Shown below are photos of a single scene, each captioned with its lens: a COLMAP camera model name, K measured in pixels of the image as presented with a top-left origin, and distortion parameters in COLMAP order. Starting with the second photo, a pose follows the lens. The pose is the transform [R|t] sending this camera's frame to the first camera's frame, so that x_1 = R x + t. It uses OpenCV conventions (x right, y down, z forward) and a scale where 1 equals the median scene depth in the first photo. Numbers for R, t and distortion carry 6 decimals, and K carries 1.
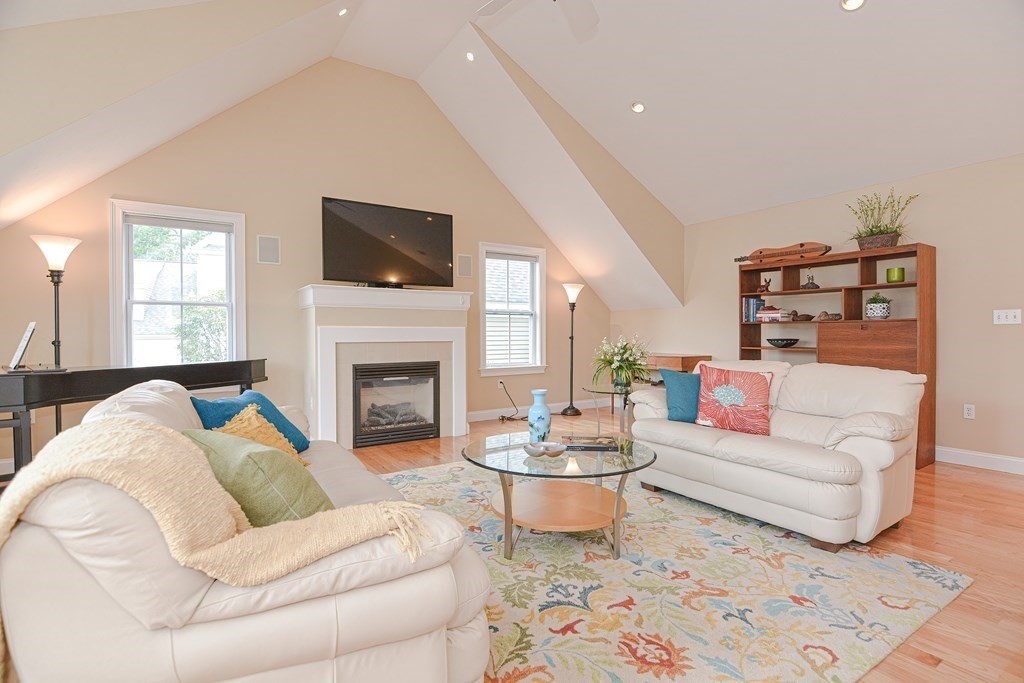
lens RADIAL K [[491.3, 0, 516.4], [0, 491.3, 340.7], [0, 0, 1]] dist [-0.002642, -0.001509]
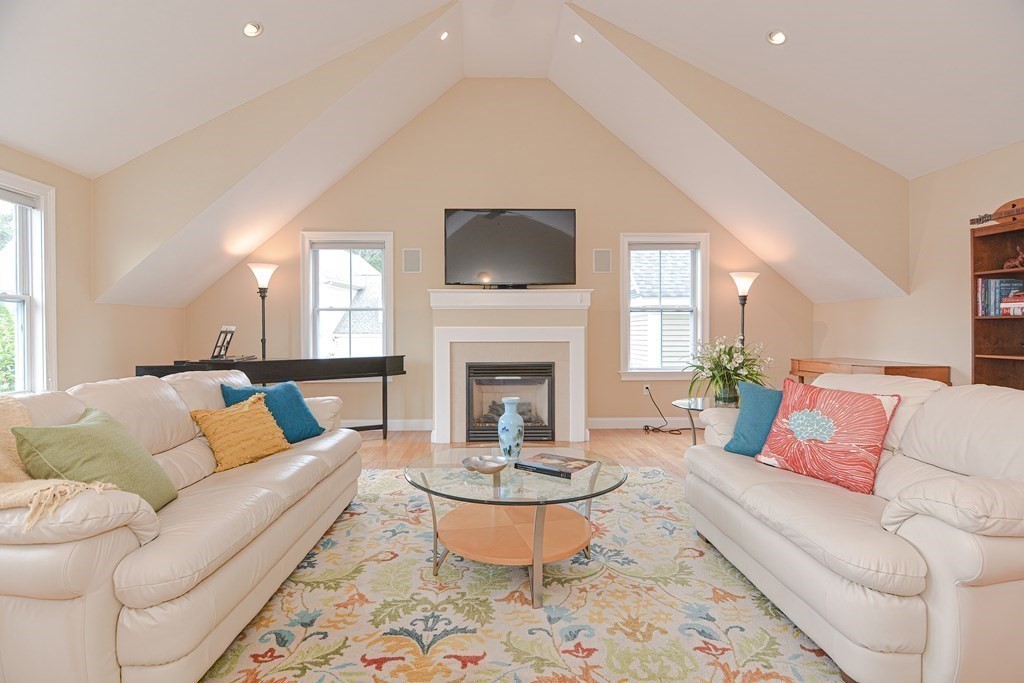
lens RADIAL K [[497.5, 0, 508.6], [0, 497.5, 336.4], [0, 0, 1]] dist [0.003079, -0.007364]
pose [[0.852502, 0.003818, -0.522711, 0.308109], [-0.006626, 0.999972, -0.003503, -0.005389], [0.522683, 0.006450, 0.852503, 0.131530]]
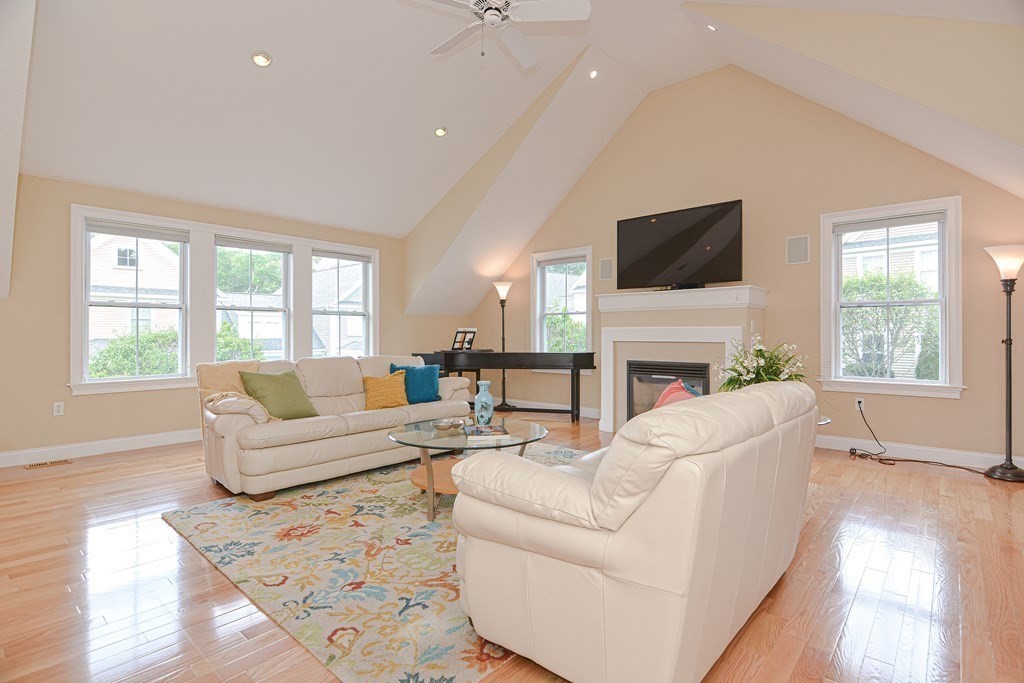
lens RADIAL K [[504.4, 0, 525.9], [0, 504.4, 330.8], [0, 0, 1]] dist [0.003147, -0.000050]
pose [[0.267419, -0.004382, -0.963570, 0.749150], [-0.014821, 0.999853, -0.008660, -0.007327], [0.963466, 0.016597, 0.267315, 0.455643]]
